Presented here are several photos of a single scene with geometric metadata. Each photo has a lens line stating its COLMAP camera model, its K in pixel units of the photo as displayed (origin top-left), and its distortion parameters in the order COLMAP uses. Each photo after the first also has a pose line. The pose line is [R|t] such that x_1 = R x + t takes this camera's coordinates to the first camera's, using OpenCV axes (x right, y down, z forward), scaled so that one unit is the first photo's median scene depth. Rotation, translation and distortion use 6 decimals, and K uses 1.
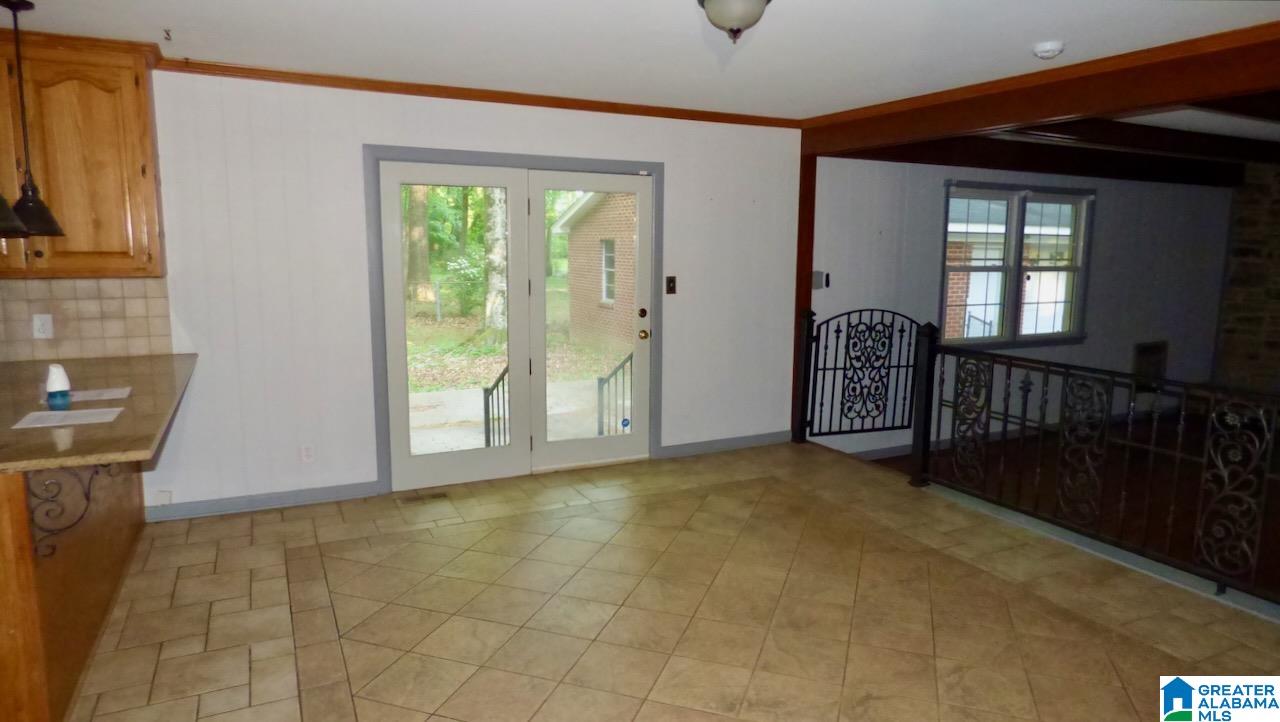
lens RADIAL K [[772.0, 0, 640.7], [0, 772.0, 359.9], [0, 0, 1]] dist [-0.009207, -0.001402]
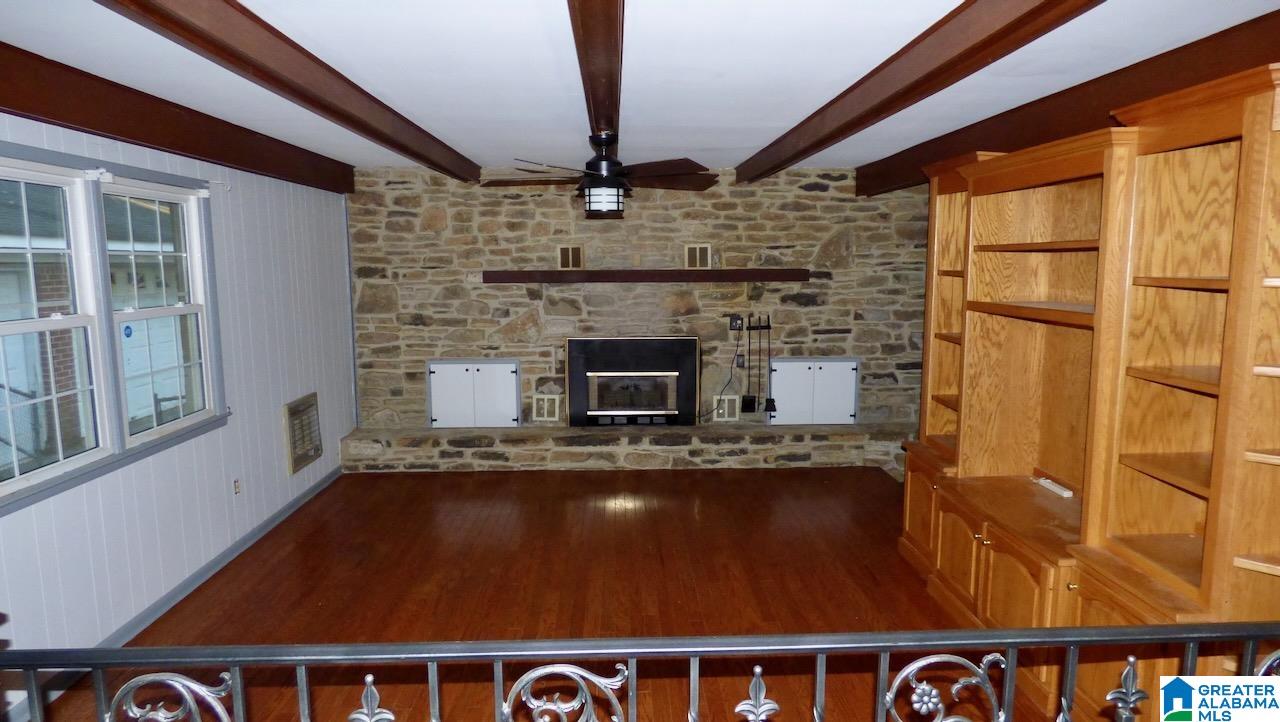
lens RADIAL K [[772.0, 0, 645.8], [0, 772.0, 357.0], [0, 0, 1]] dist [-0.009207, -0.001402]
pose [[0.416577, -0.123501, 0.900672, 0.218575], [0.144306, 0.987151, 0.068615, -0.098302], [-0.897574, 0.101389, 0.429047, 0.585398]]
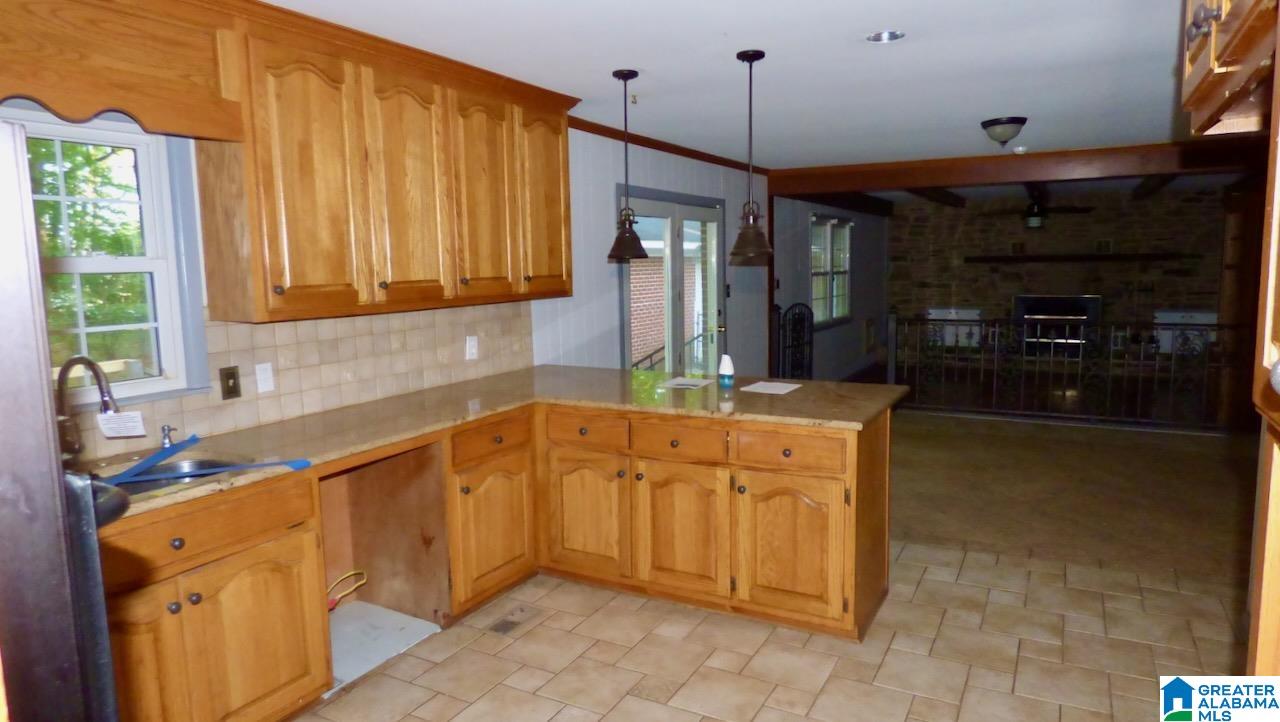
lens RADIAL K [[772.0, 0, 646.3], [0, 772.0, 358.4], [0, 0, 1]] dist [-0.009207, -0.001402]
pose [[0.827722, -0.095641, 0.552928, -0.823057], [0.111062, 0.993797, 0.005640, -0.006077], [-0.550038, 0.056741, 0.833210, -0.022617]]
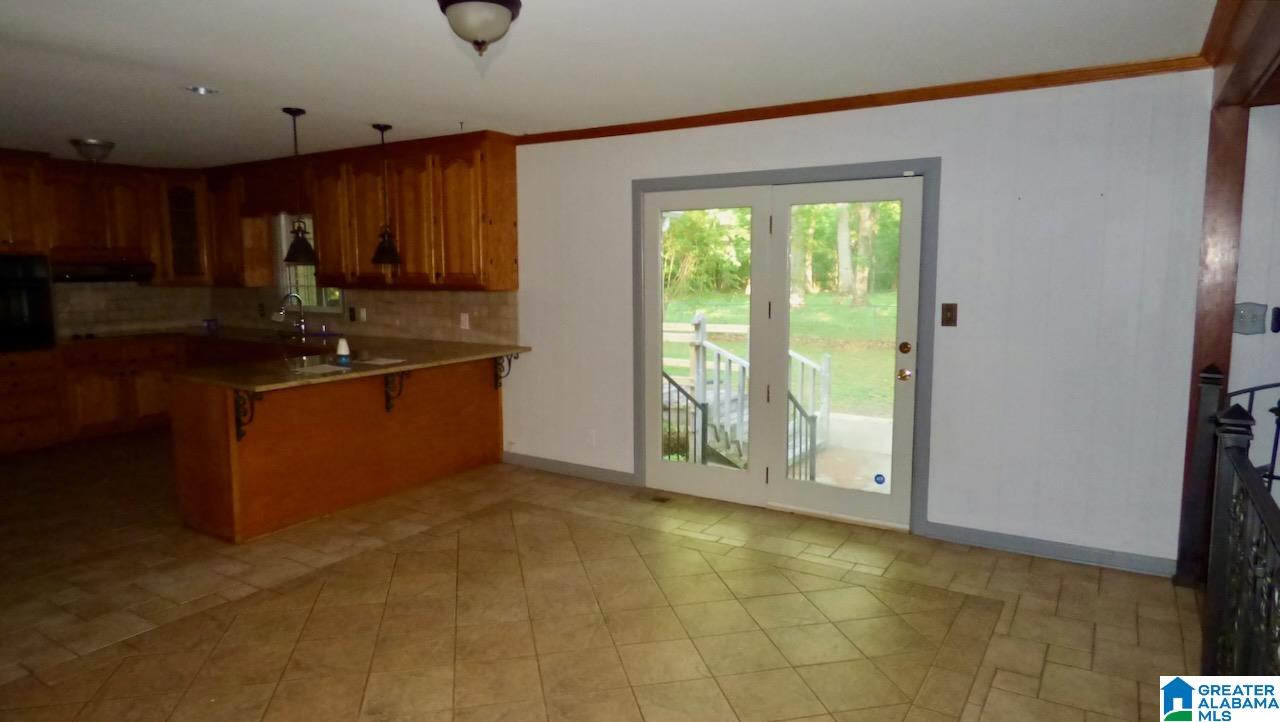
lens RADIAL K [[772.0, 0, 637.0], [0, 772.0, 362.2], [0, 0, 1]] dist [-0.009207, -0.001402]
pose [[0.519483, 0.092407, -0.849470, 0.532135], [-0.117800, 0.992388, 0.035915, -0.041299], [0.846322, 0.081410, 0.526414, 0.340598]]
